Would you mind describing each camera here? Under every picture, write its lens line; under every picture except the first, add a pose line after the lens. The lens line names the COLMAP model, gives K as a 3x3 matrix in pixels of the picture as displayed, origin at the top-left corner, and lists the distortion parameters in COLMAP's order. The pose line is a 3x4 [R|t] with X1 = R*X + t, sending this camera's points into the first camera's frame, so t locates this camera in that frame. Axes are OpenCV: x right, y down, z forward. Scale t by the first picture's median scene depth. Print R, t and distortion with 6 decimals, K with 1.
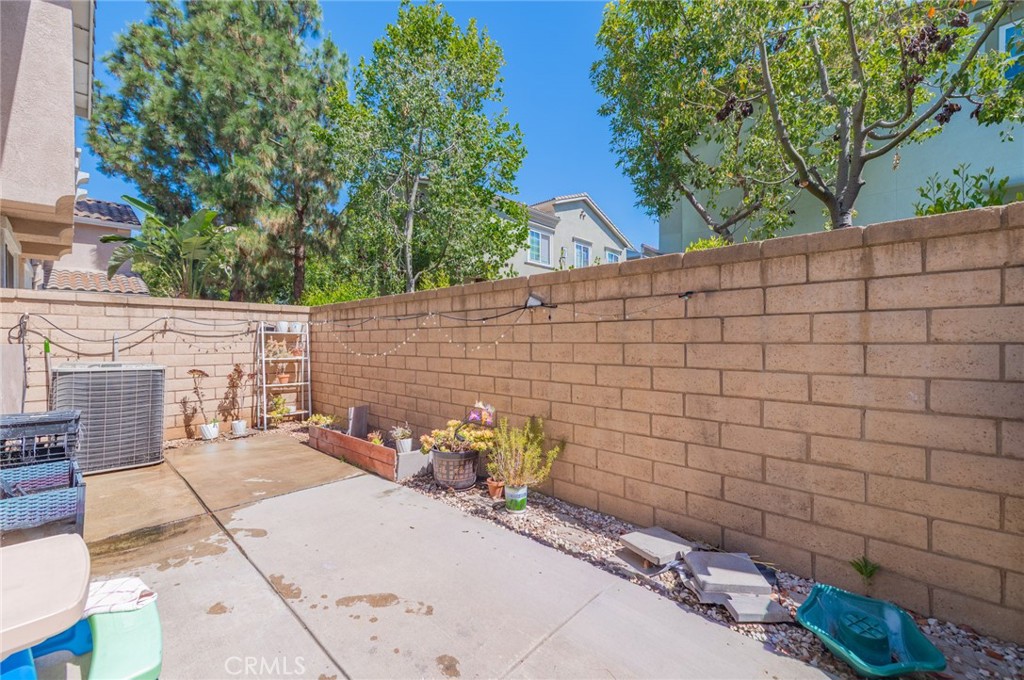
lens RADIAL K [[402.6, 0, 514.9], [0, 402.6, 341.7], [0, 0, 1]] dist [0.020173, -0.006228]
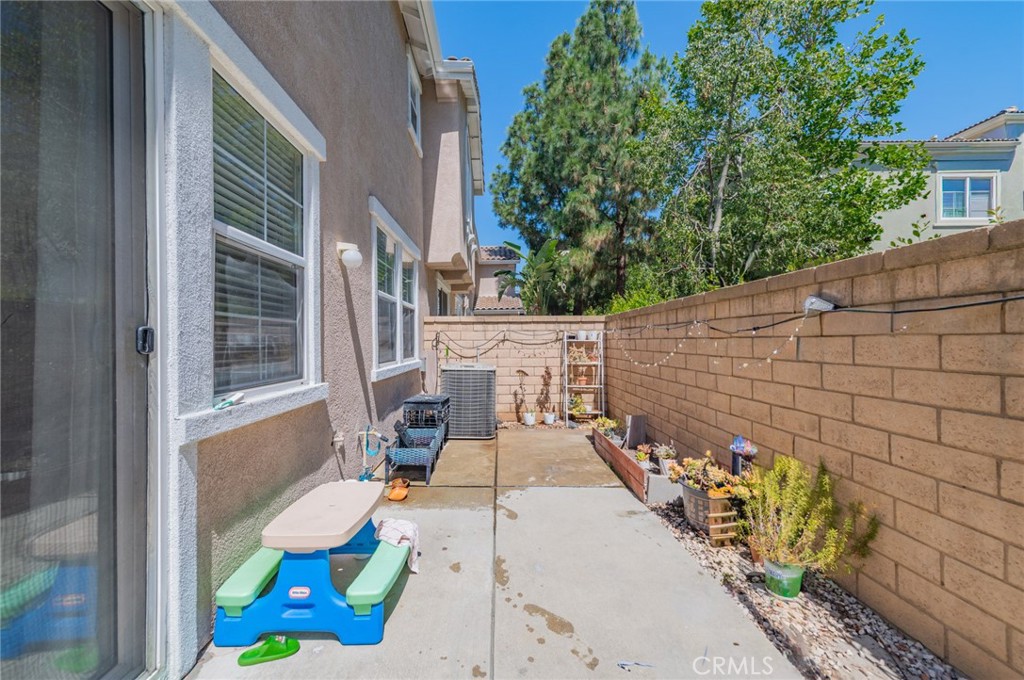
lens RADIAL K [[402.6, 0, 514.9], [0, 402.6, 341.7], [0, 0, 1]] dist [0.020173, -0.006228]
pose [[0.691562, 0.001601, -0.722315, 0.118119], [0.001688, 0.999991, 0.003833, -0.024246], [0.722315, -0.003870, 0.691554, 0.086907]]
